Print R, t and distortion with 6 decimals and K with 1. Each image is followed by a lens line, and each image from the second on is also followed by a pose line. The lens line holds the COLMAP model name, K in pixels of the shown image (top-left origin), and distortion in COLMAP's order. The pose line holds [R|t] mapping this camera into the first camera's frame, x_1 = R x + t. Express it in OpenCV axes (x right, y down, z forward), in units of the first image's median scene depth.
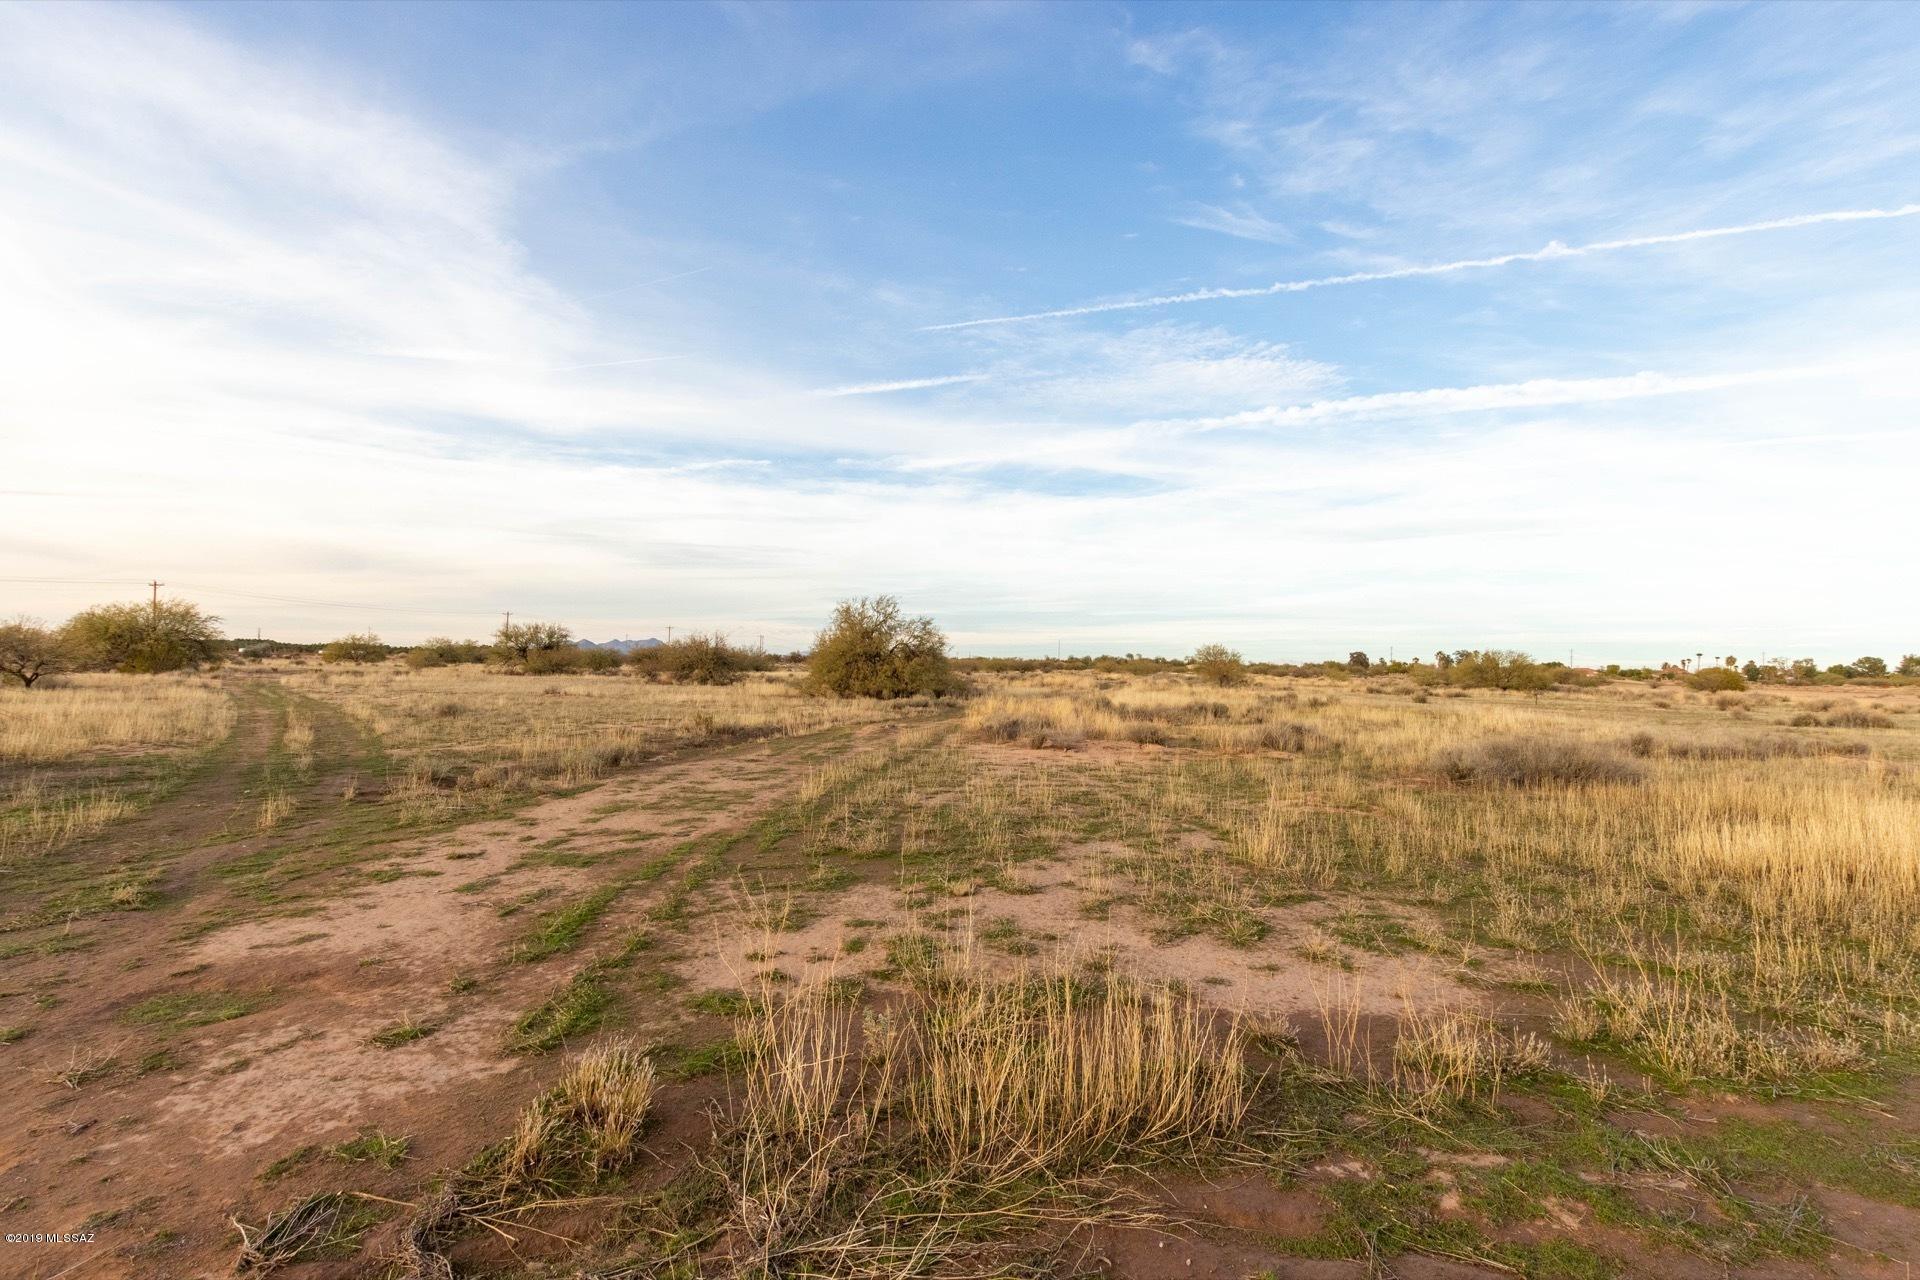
lens RADIAL K [[931.4, 0, 964.8], [0, 931.4, 631.7], [0, 0, 1]] dist [0.001886, -0.003981]
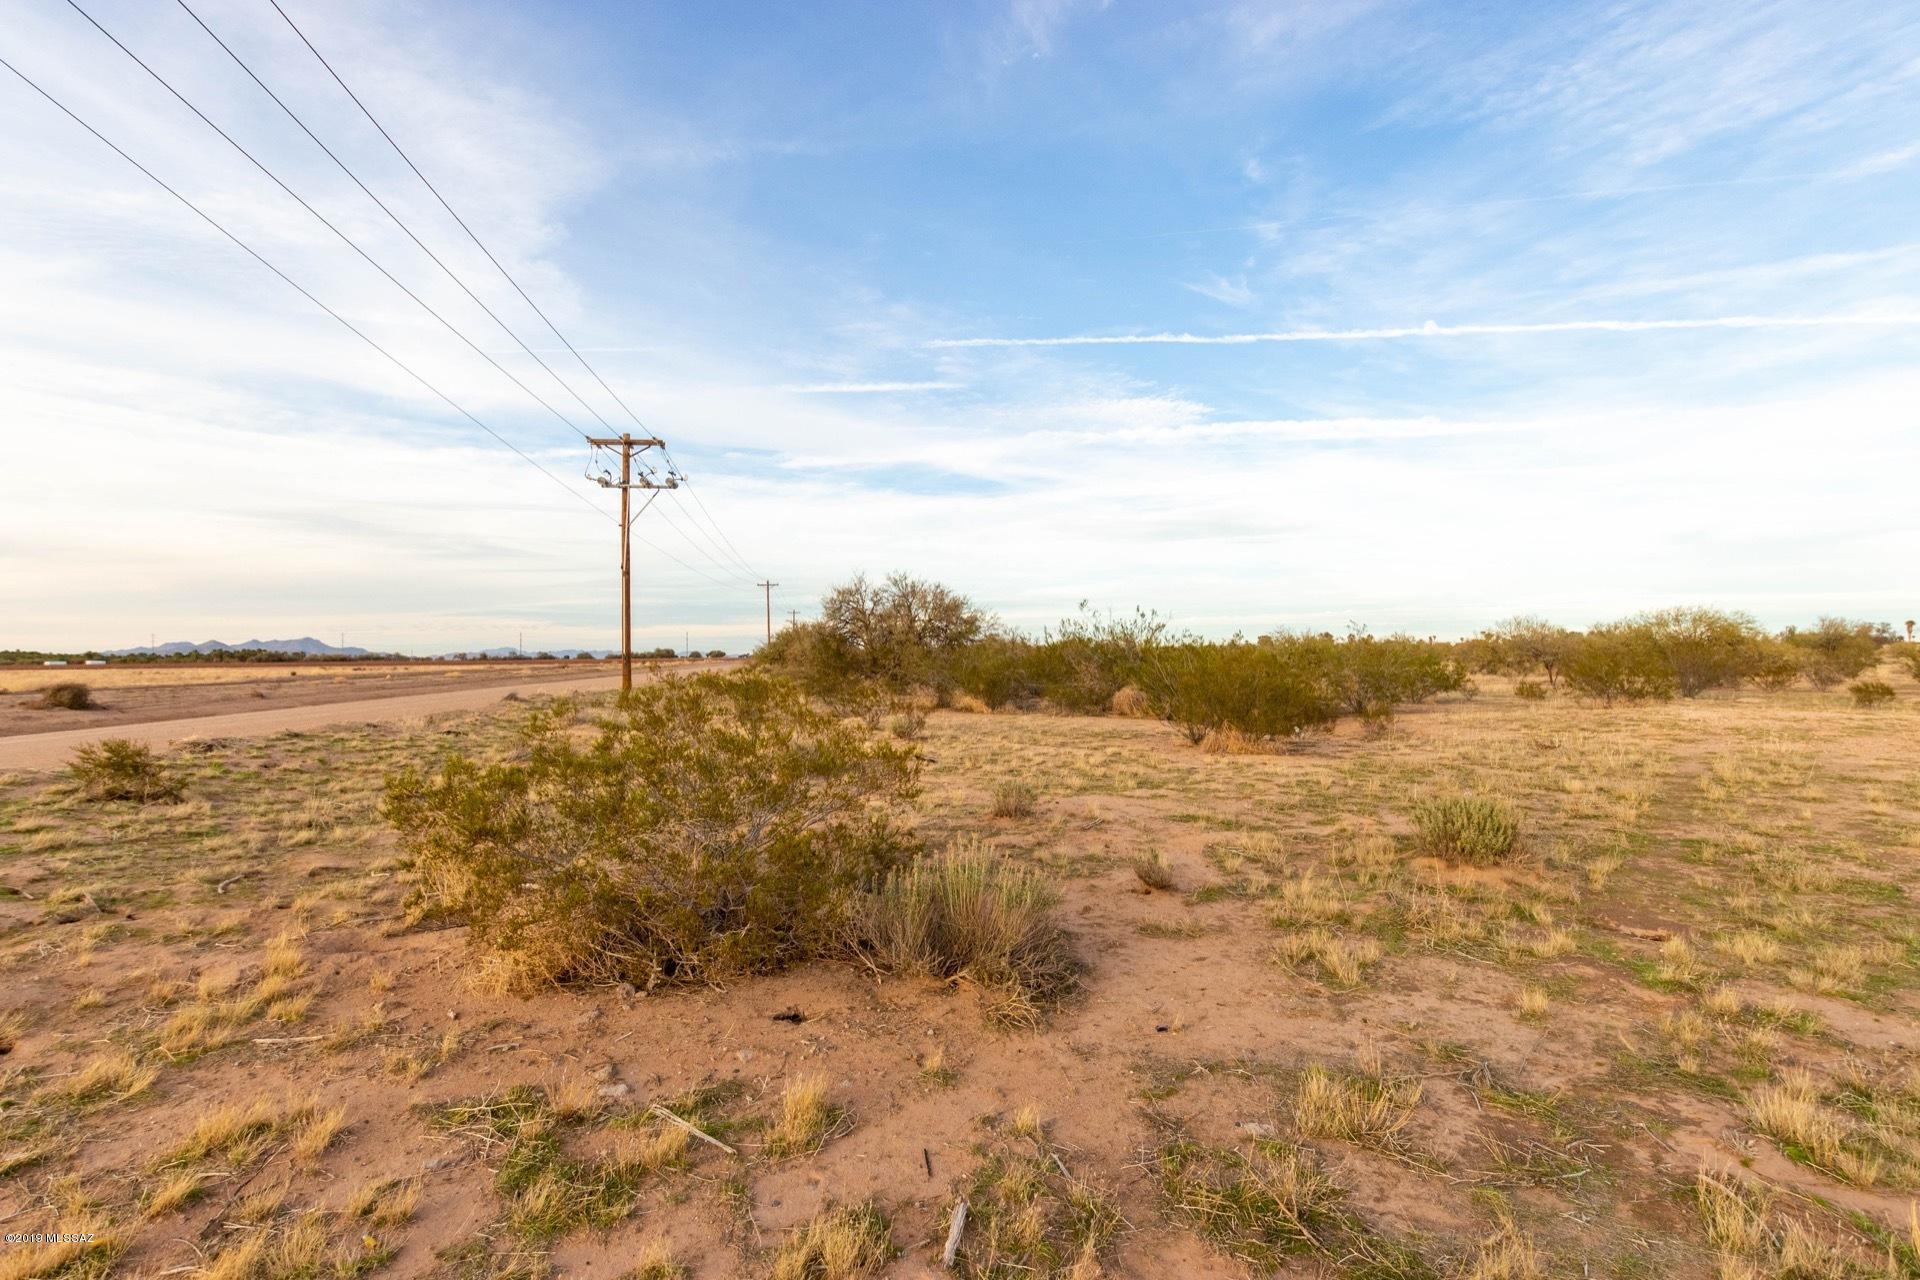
lens RADIAL K [[931.4, 0, 964.8], [0, 931.4, 631.7], [0, 0, 1]] dist [0.001886, -0.003981]
pose [[0.944338, -0.020770, 0.328321, -0.334555], [0.017108, 0.999755, 0.014040, -0.005666], [-0.328532, -0.007642, 0.944462, -0.038758]]
